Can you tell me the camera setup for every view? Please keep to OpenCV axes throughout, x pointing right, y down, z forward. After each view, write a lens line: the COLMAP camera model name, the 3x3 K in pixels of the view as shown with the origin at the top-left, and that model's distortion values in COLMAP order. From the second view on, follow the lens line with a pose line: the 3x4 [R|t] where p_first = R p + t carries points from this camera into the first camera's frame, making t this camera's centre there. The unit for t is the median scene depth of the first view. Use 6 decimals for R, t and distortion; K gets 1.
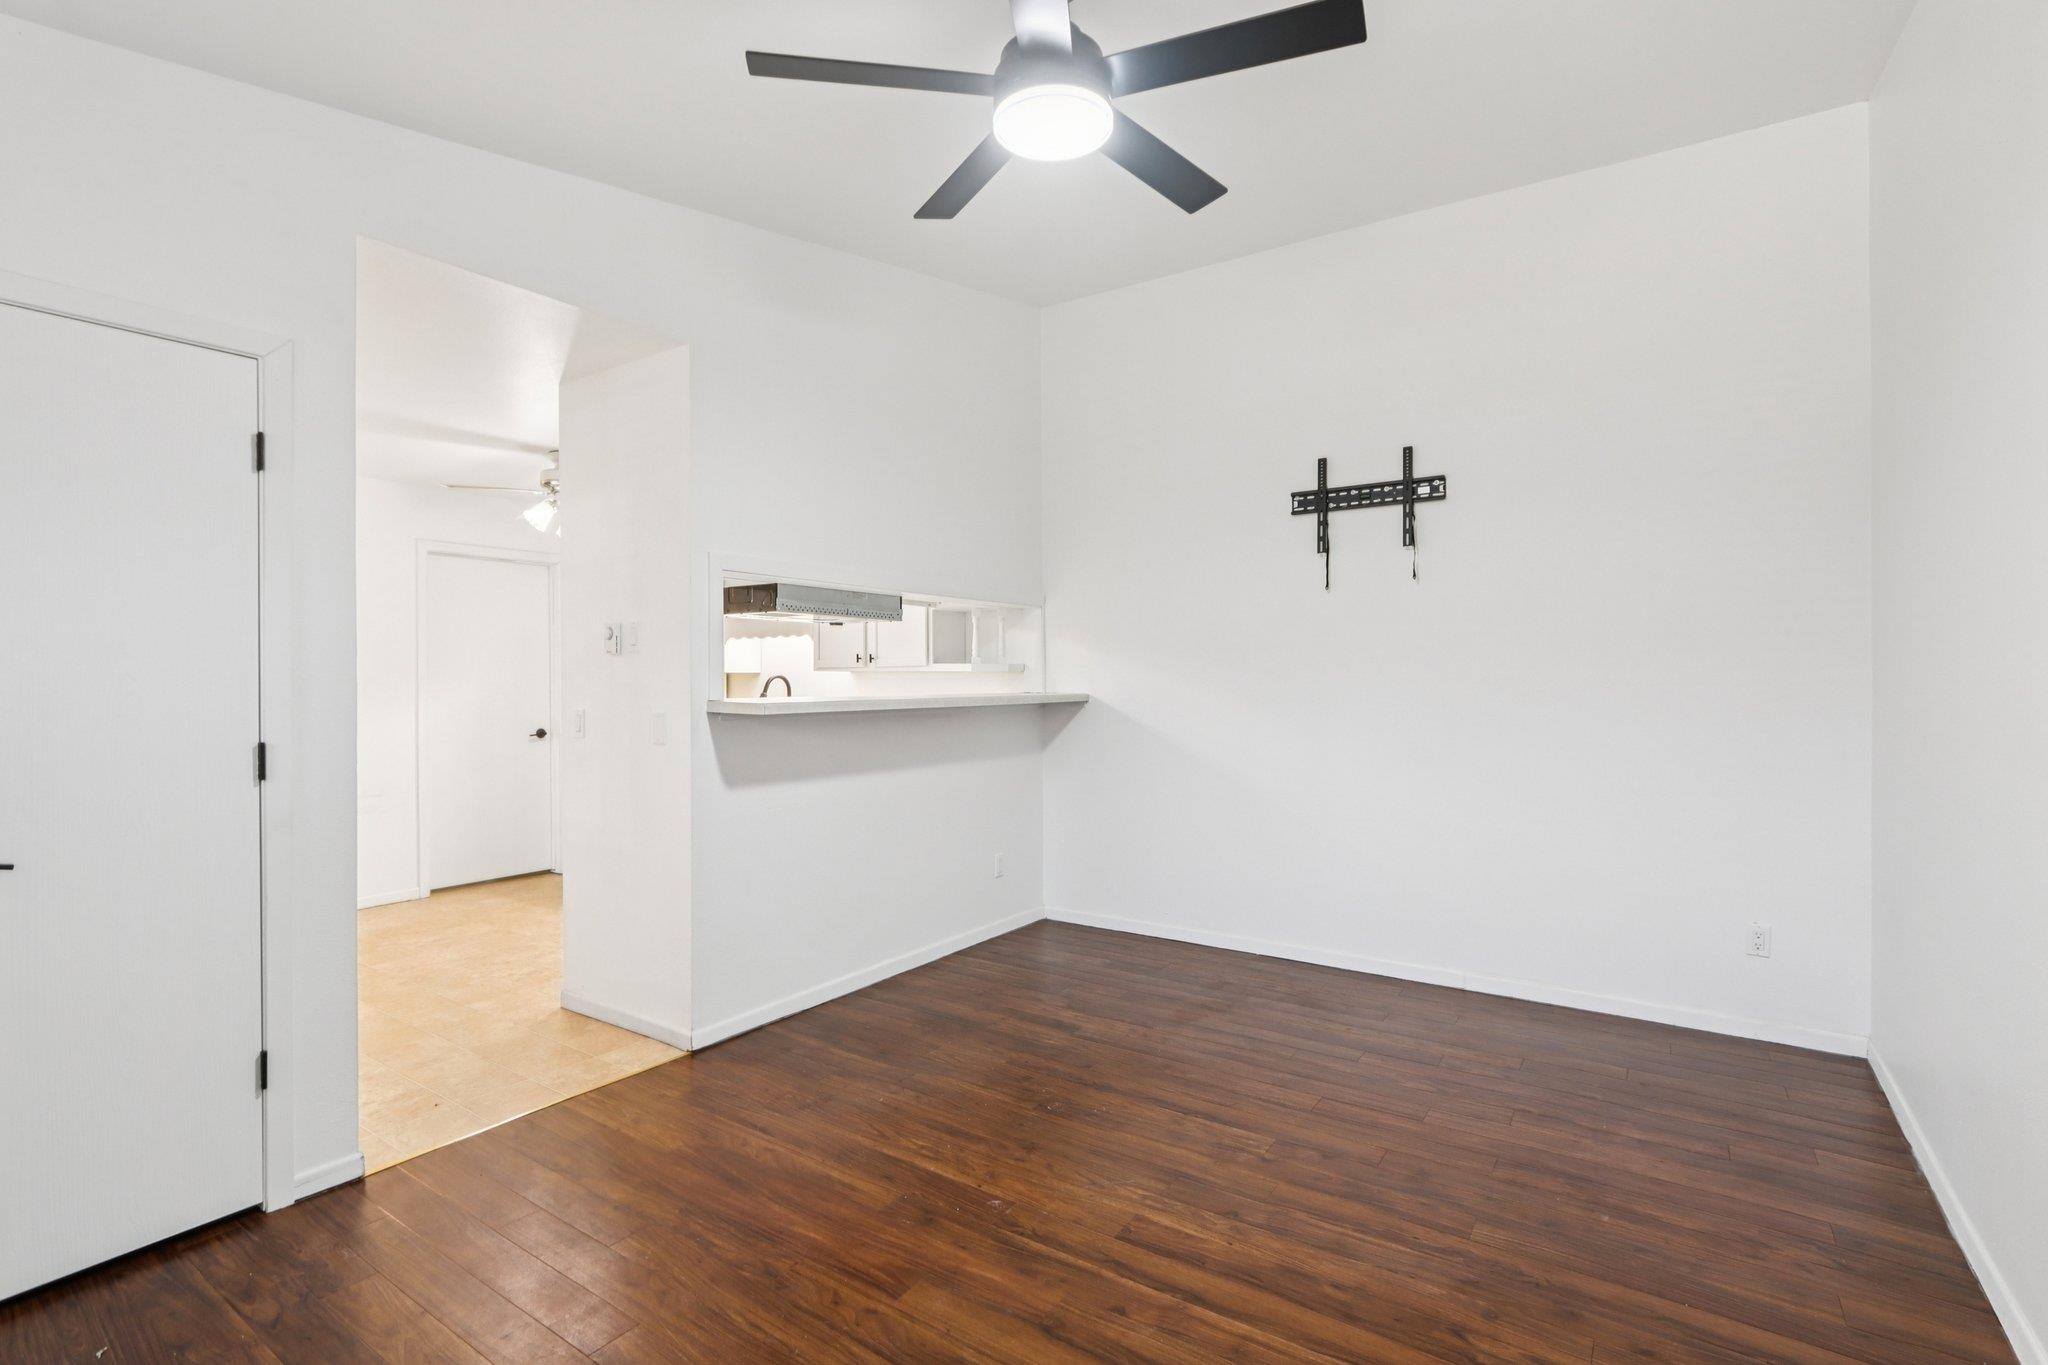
lens RADIAL K [[951.5, 0, 1024.0], [0, 951.5, 682.5], [0, 0, 1]] dist [-0.036144, 0.000129]
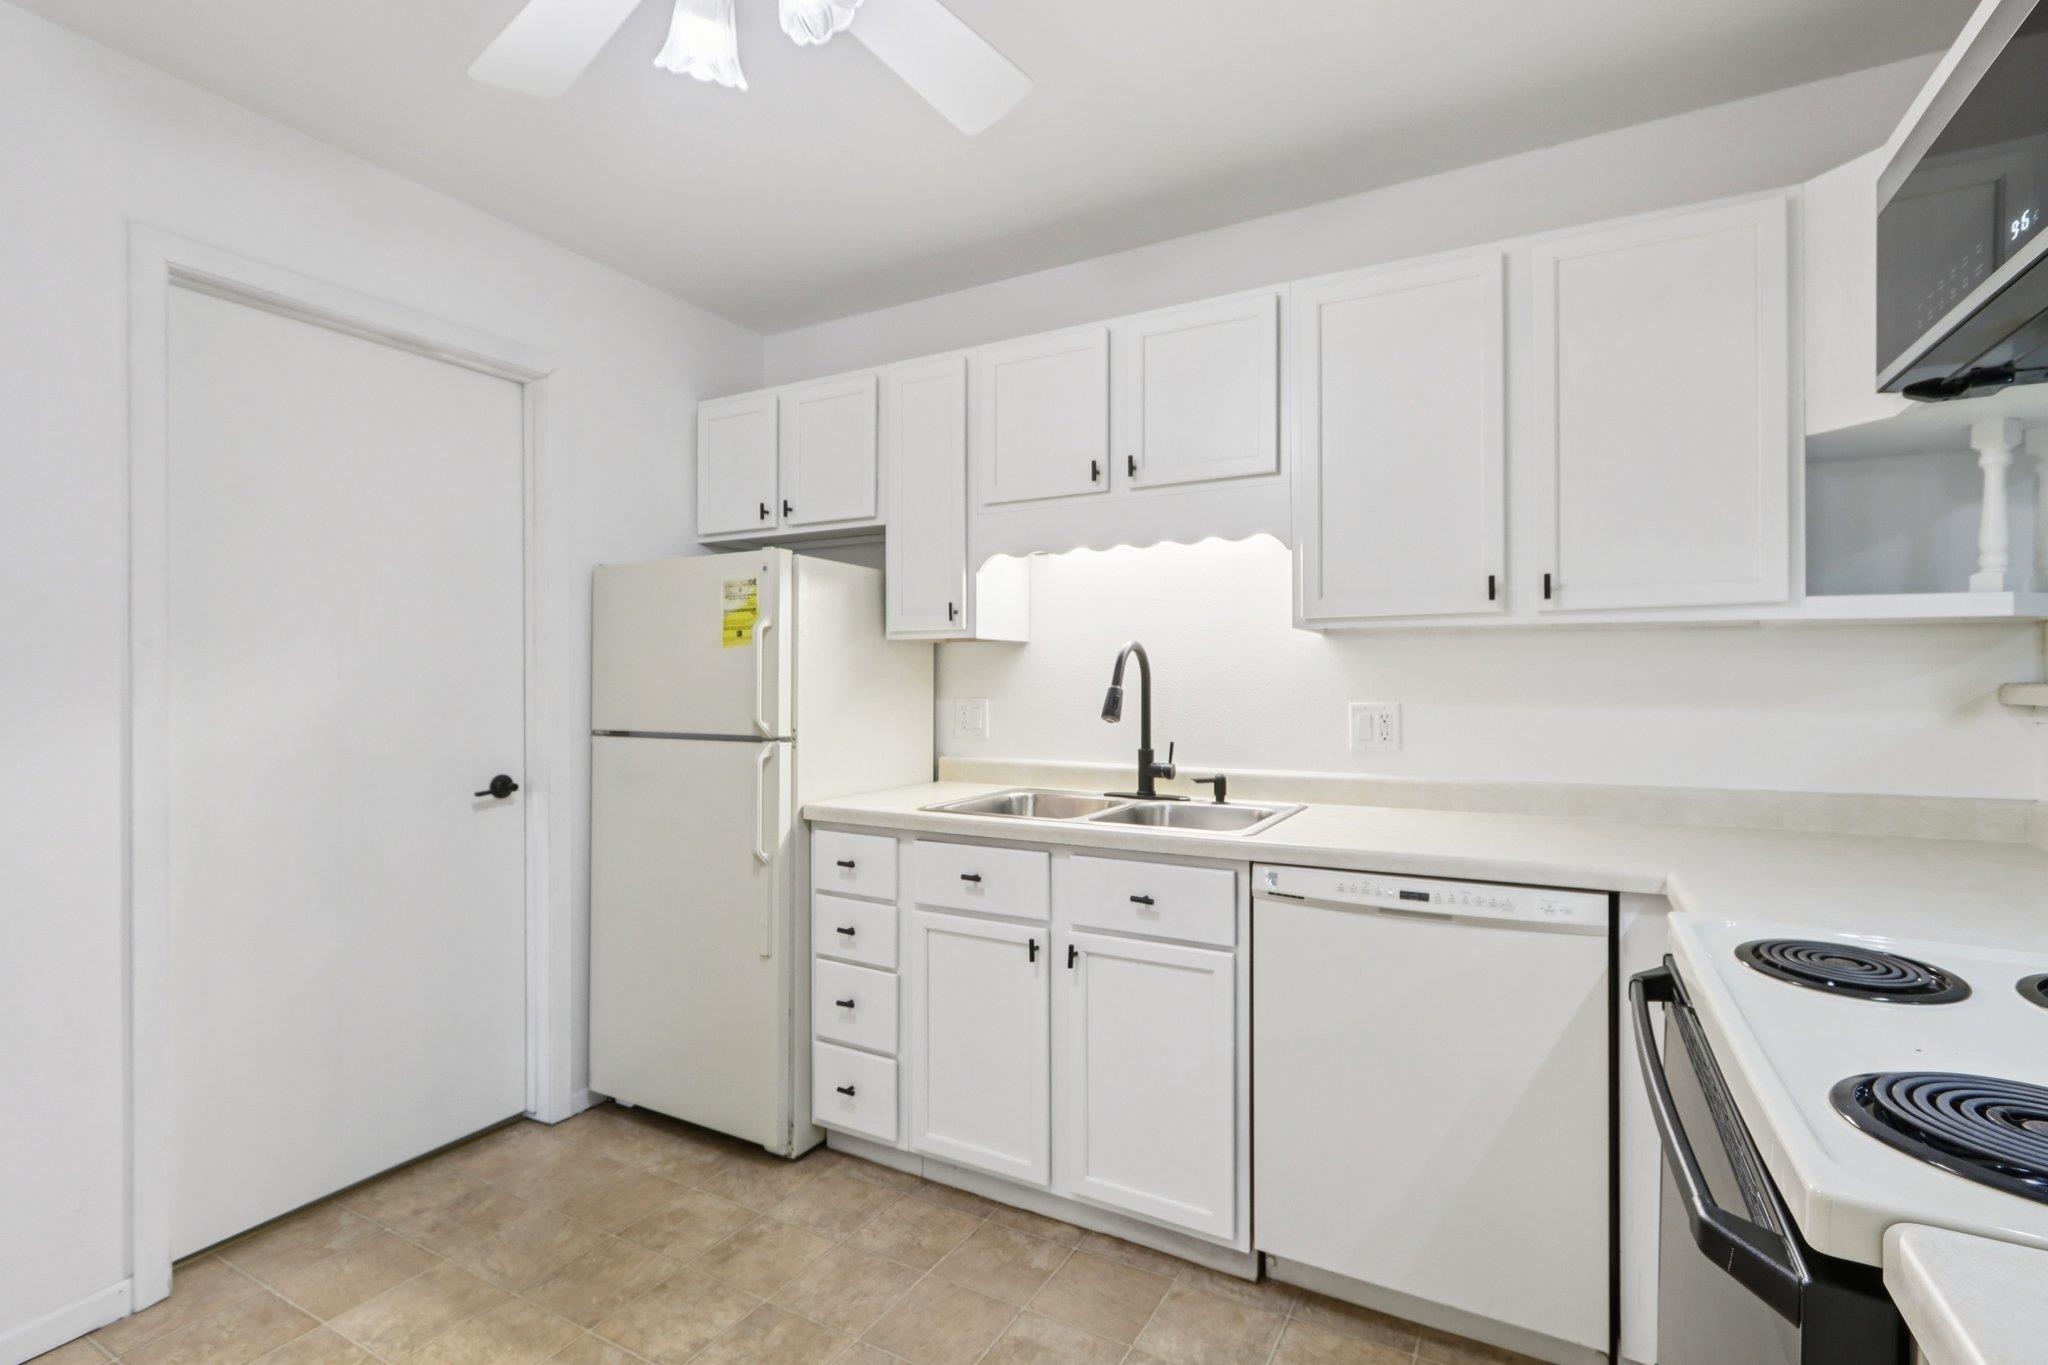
lens RADIAL K [[971.7, 0, 1026.6], [0, 971.7, 674.8], [0, 0, 1]] dist [0.002271, 0.000691]
pose [[0.996359, 0.003015, 0.085201, -0.377516], [-0.002778, 0.999992, -0.002905, 0.007448], [-0.085209, 0.002658, 0.996360, 0.656693]]
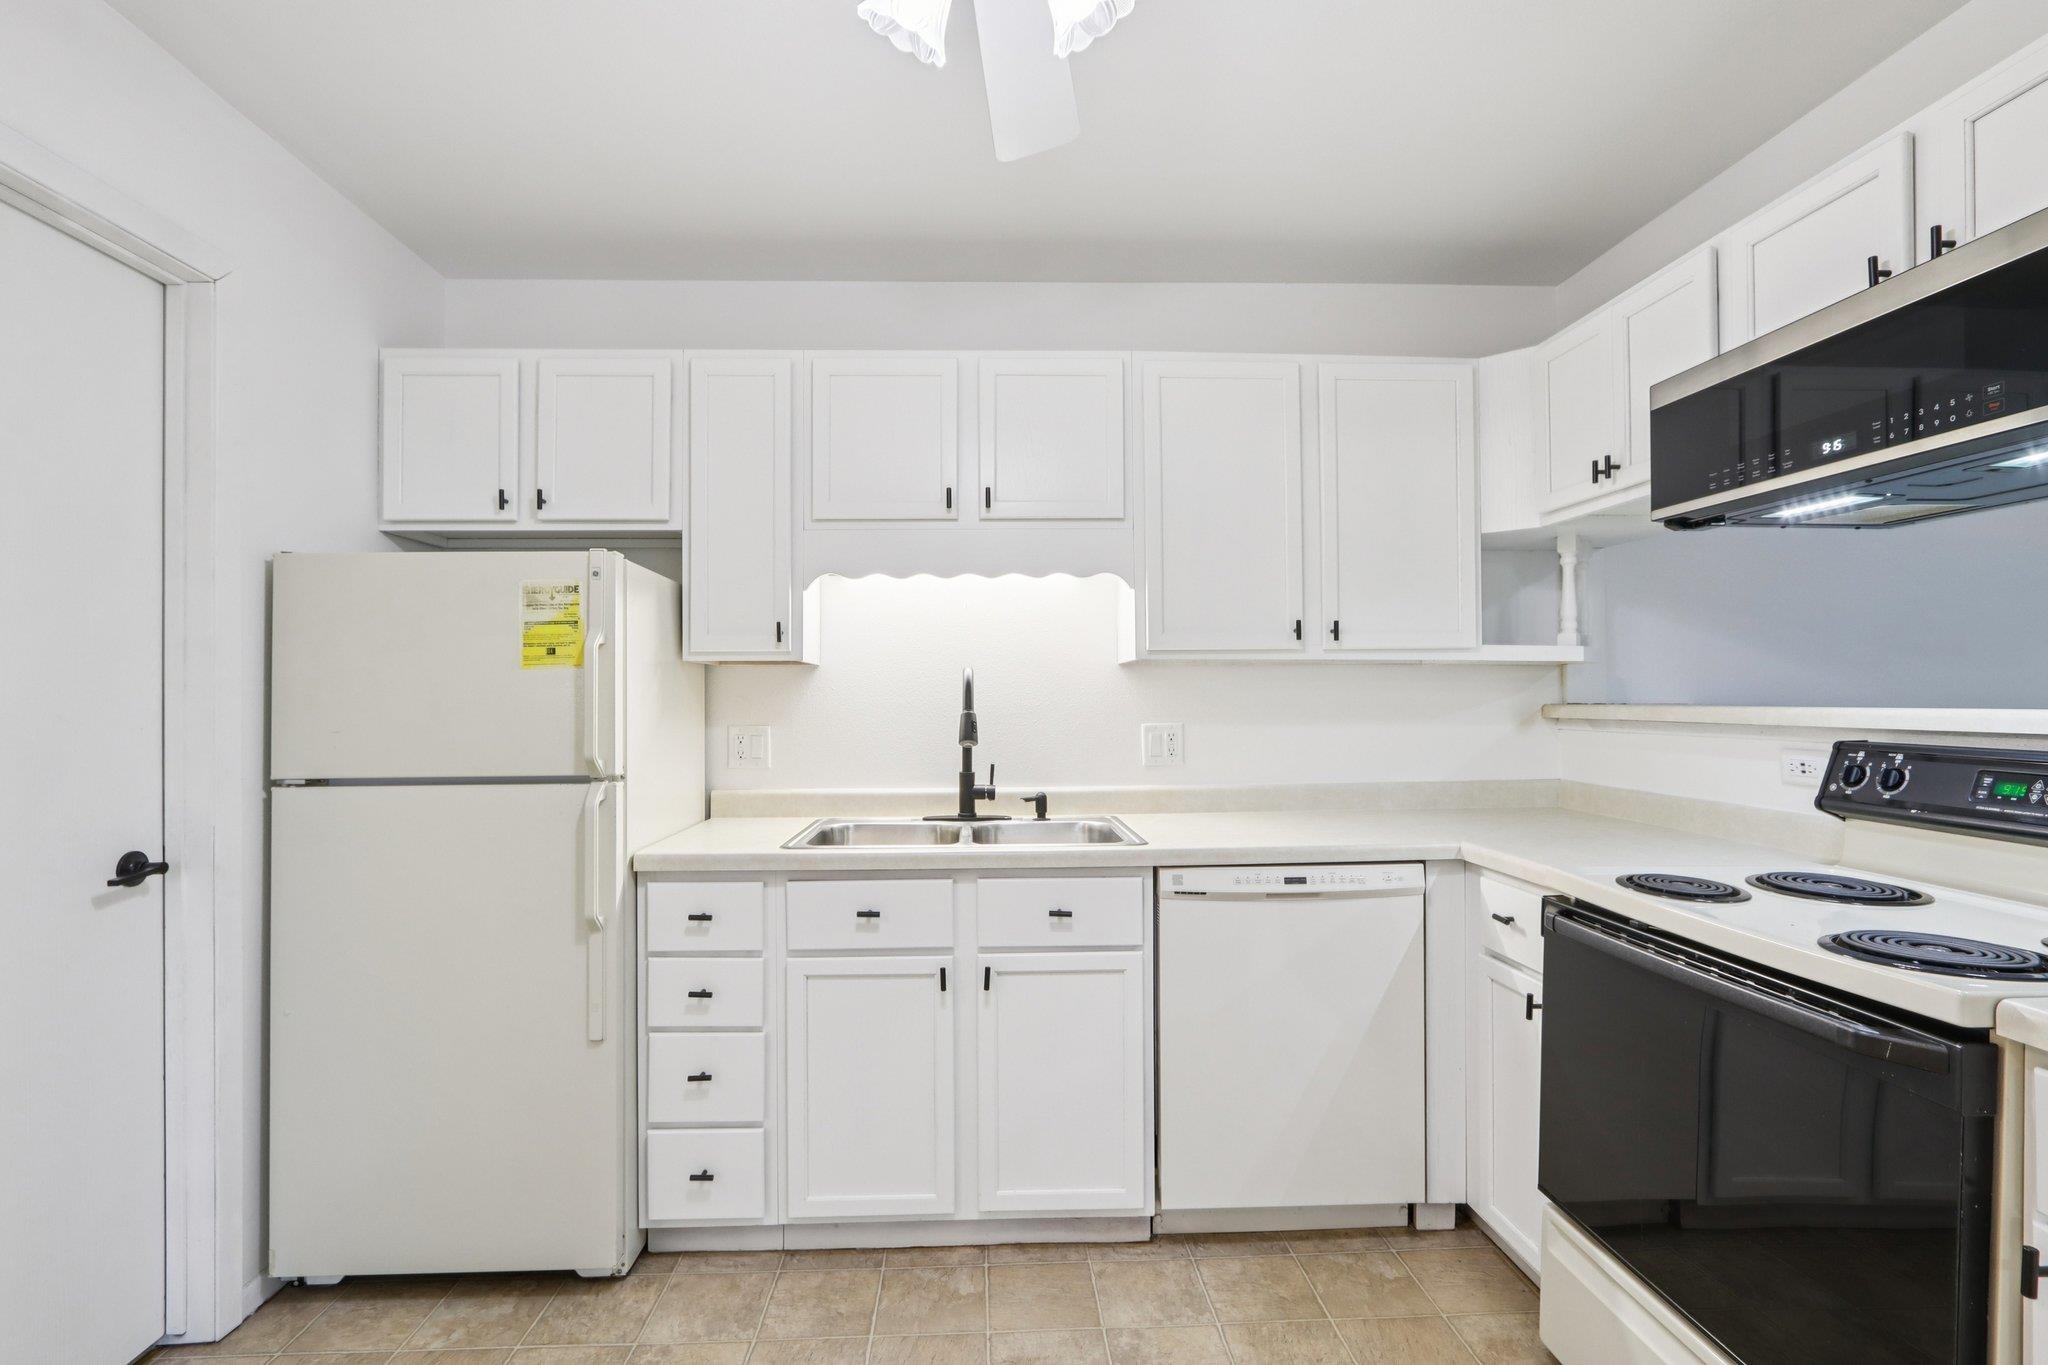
lens RADIAL K [[976.0, 0, 1017.5], [0, 976.0, 692.0], [0, 0, 1]] dist [-0.004235, 0.001179]
pose [[0.800284, 0.004203, 0.599606, -0.551931], [0.000717, 0.999968, -0.007967, 0.005844], [-0.599621, 0.006805, 0.800255, 0.716750]]
